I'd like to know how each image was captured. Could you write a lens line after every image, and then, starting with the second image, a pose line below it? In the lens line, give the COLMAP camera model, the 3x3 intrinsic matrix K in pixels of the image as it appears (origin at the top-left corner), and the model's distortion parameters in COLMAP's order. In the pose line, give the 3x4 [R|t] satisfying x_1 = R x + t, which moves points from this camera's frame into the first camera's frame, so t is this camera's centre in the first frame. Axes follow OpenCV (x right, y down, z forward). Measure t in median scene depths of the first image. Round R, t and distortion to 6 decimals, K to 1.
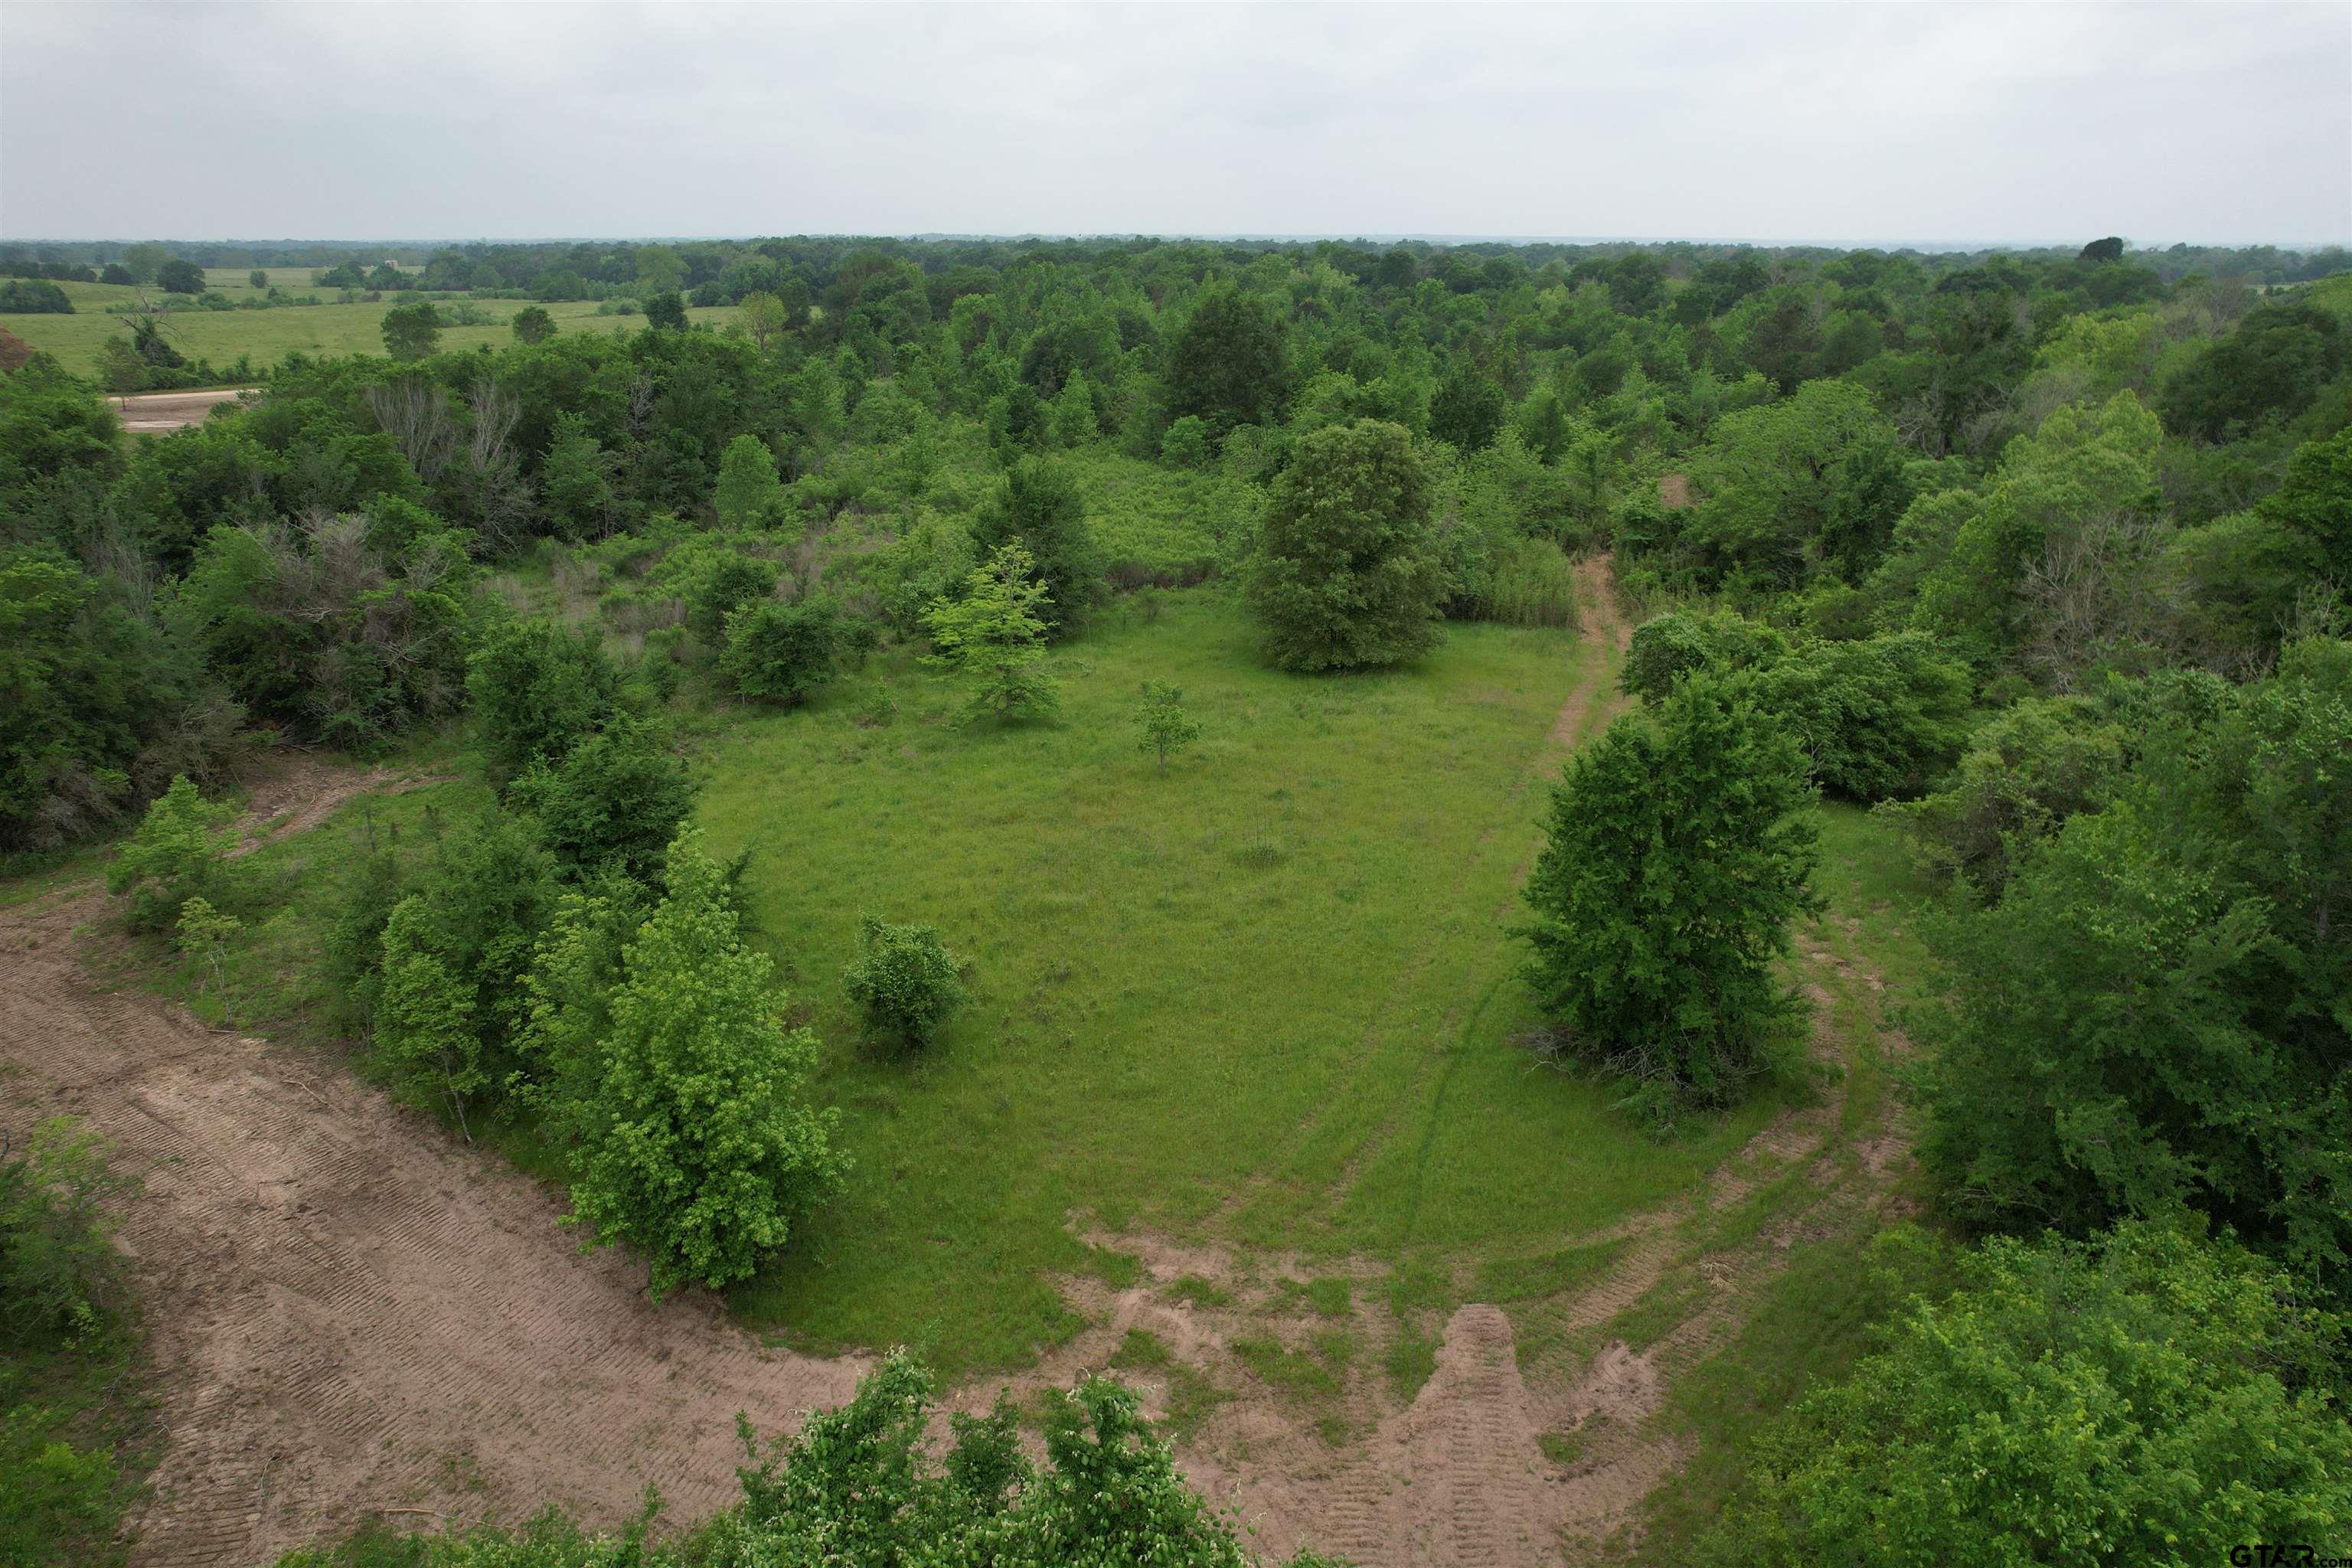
lens RADIAL K [[1513.6, 0, 1176.0], [0, 1513.6, 784.0], [0, 0, 1]] dist [-0.042838, 0.000837]
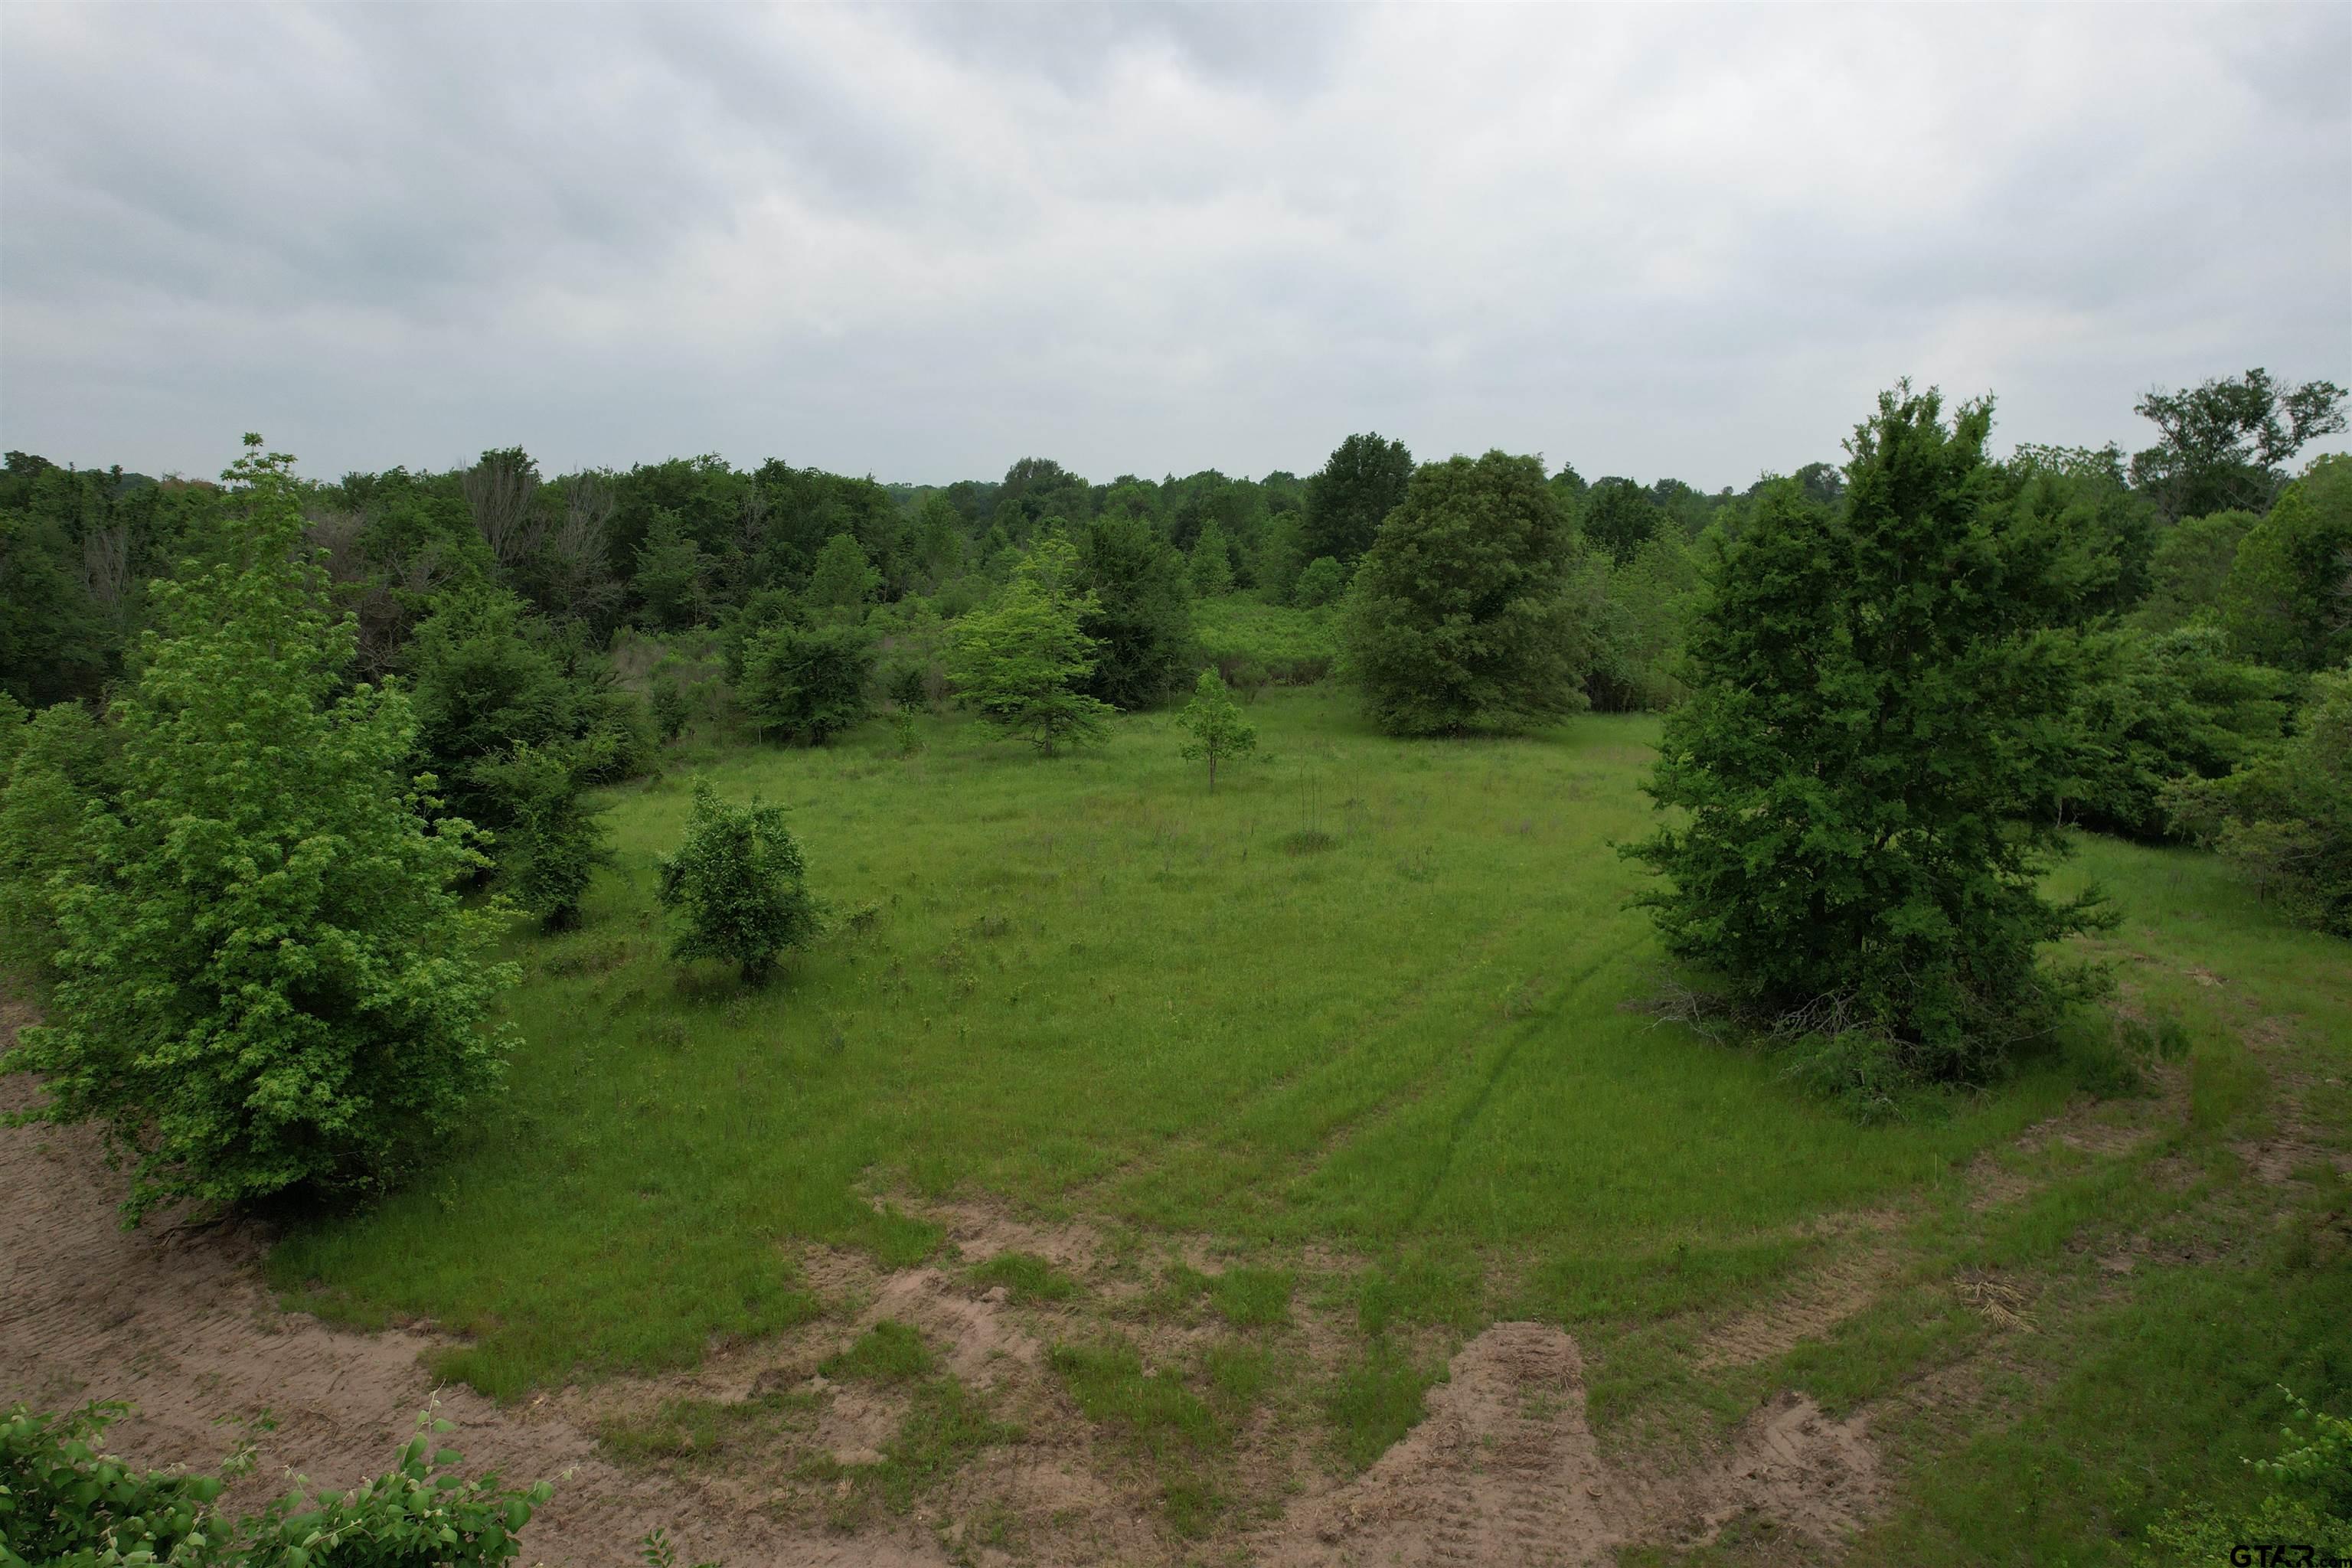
lens RADIAL K [[1513.5, 0, 1174.2], [0, 1513.5, 798.2], [0, 0, 1]] dist [-0.080294, 0.081394]
pose [[0.993058, 0.028053, -0.114229, 0.124548], [-0.045054, 0.987796, -0.149094, 0.231450], [0.108652, 0.153205, 0.982203, 0.409349]]
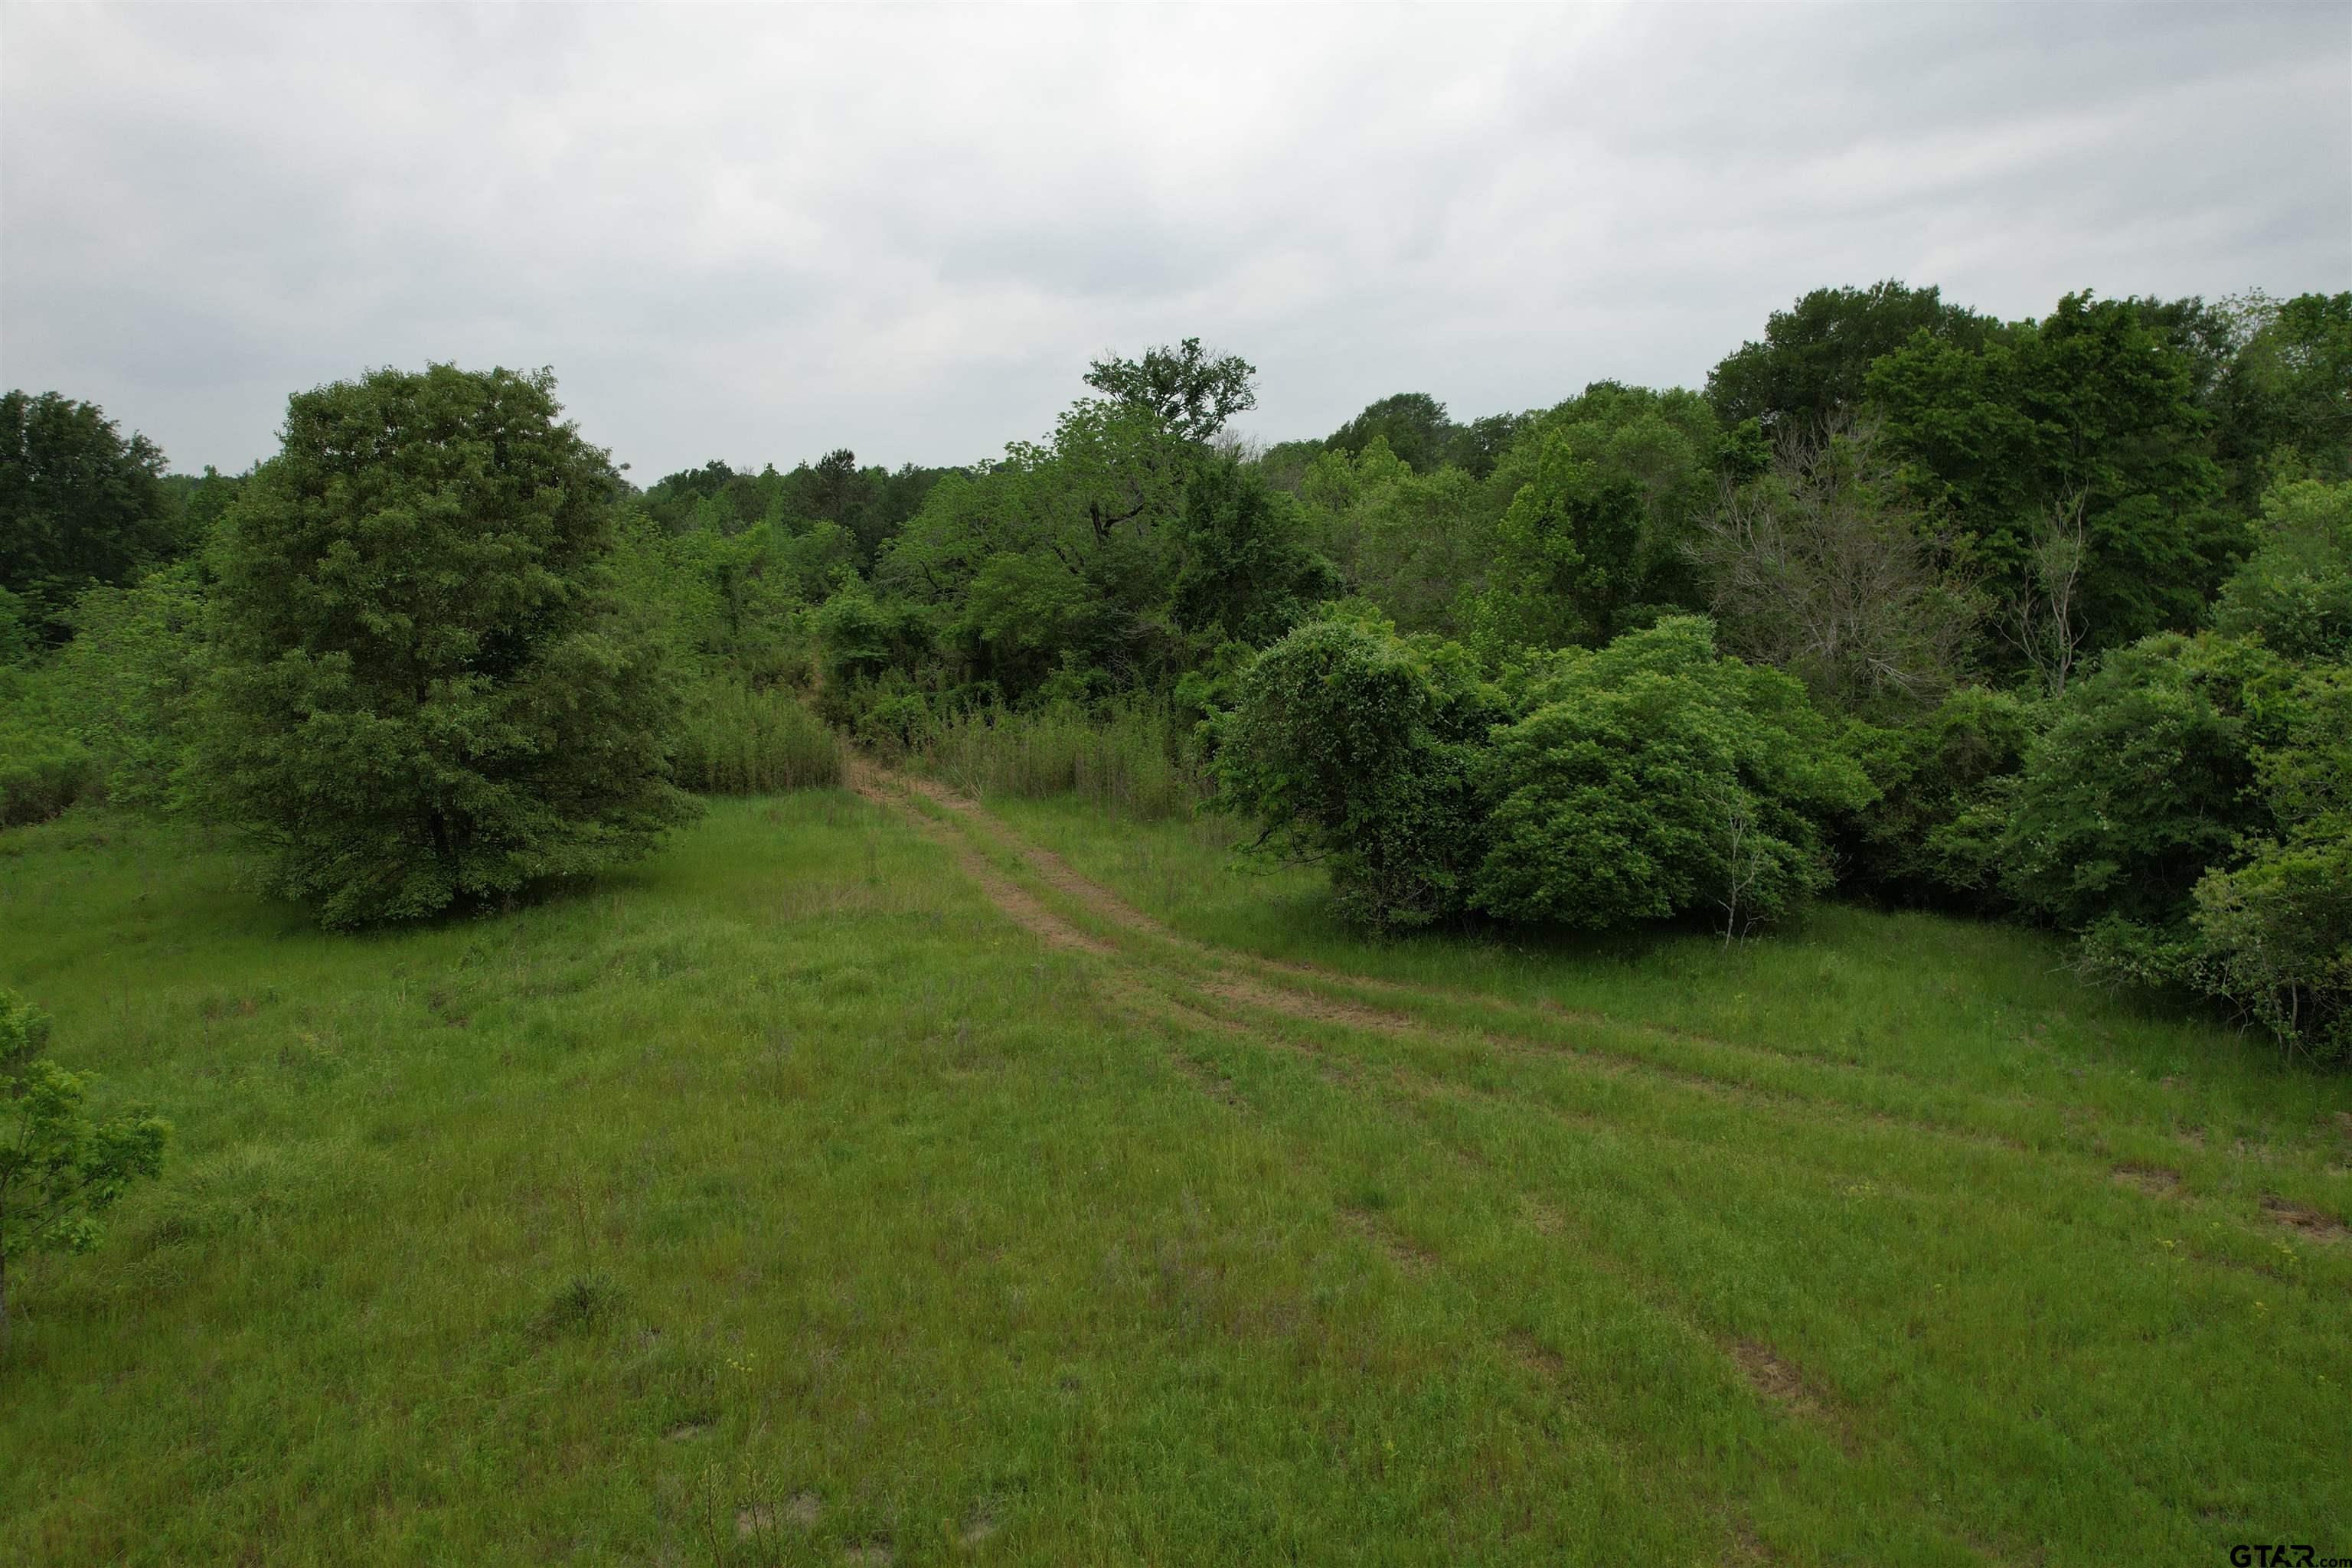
lens RADIAL K [[1513.5, 0, 1174.2], [0, 1513.5, 798.2], [0, 0, 1]] dist [-0.080294, 0.081394]
pose [[0.775983, -0.123498, 0.618546, 0.000504], [0.220150, 0.972004, -0.082115, -0.064730], [-0.591088, 0.199893, 0.781446, 1.348957]]
